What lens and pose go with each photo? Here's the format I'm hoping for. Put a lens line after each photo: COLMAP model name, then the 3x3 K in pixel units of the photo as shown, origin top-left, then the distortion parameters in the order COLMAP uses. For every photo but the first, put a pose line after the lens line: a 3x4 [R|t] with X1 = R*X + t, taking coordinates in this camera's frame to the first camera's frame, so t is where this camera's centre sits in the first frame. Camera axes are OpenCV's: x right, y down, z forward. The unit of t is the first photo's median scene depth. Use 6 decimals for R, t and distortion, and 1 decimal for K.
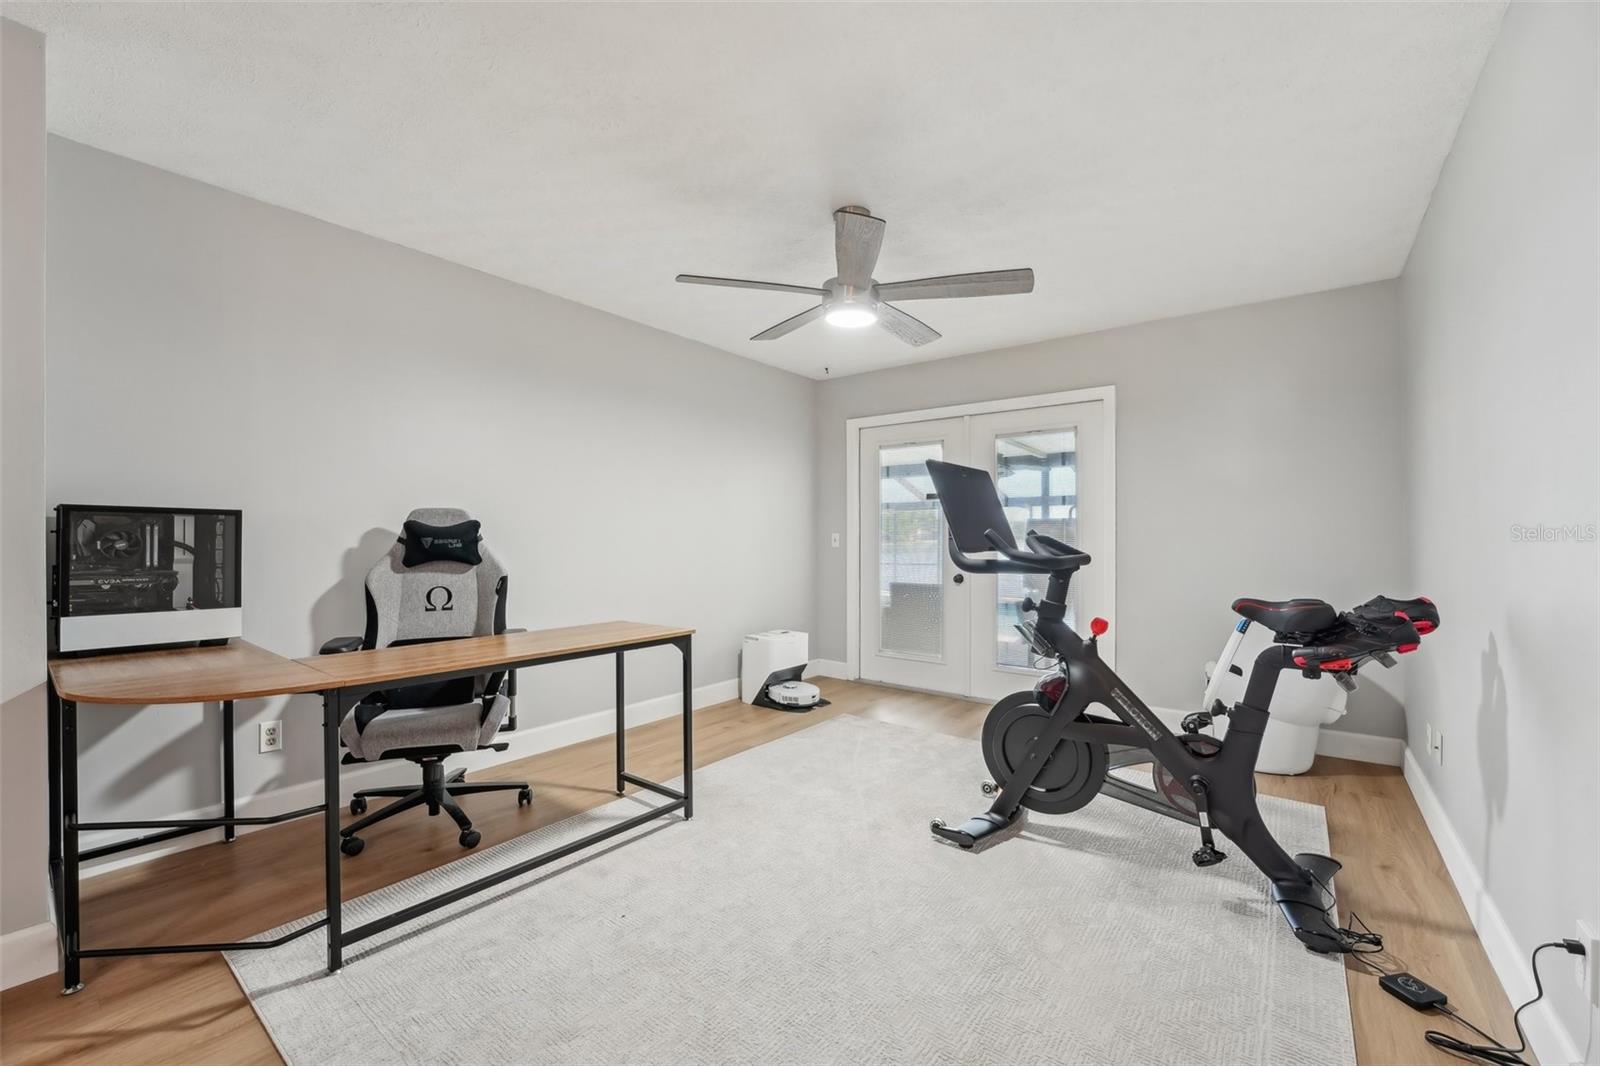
lens RADIAL K [[647.6, 0, 805.3], [0, 647.6, 533.5], [0, 0, 1]] dist [-0.029487, 0.000415]
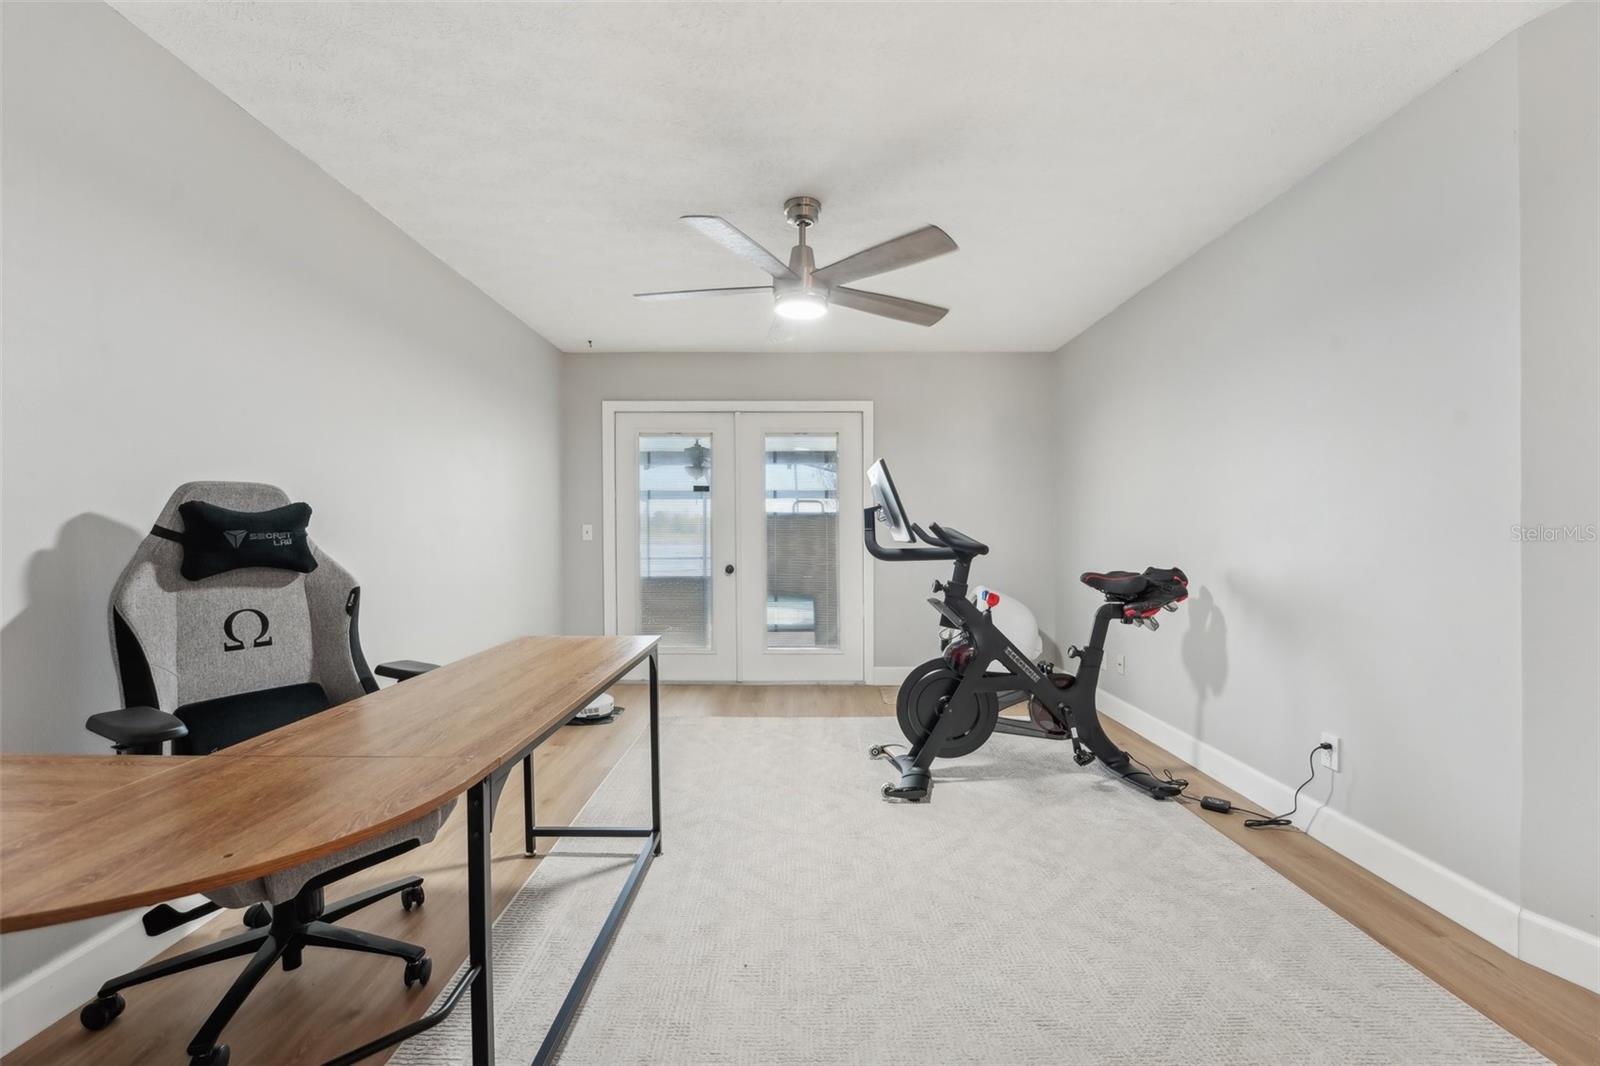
lens RADIAL K [[649.6, 0, 798.9], [0, 649.6, 540.0], [0, 0, 1]] dist [-0.028529, 0.000209]
pose [[0.794713, -0.010030, 0.606903, -0.571577], [-0.003697, 0.999765, 0.021364, 0.000873], [-0.606975, -0.019221, 0.794489, 0.208964]]
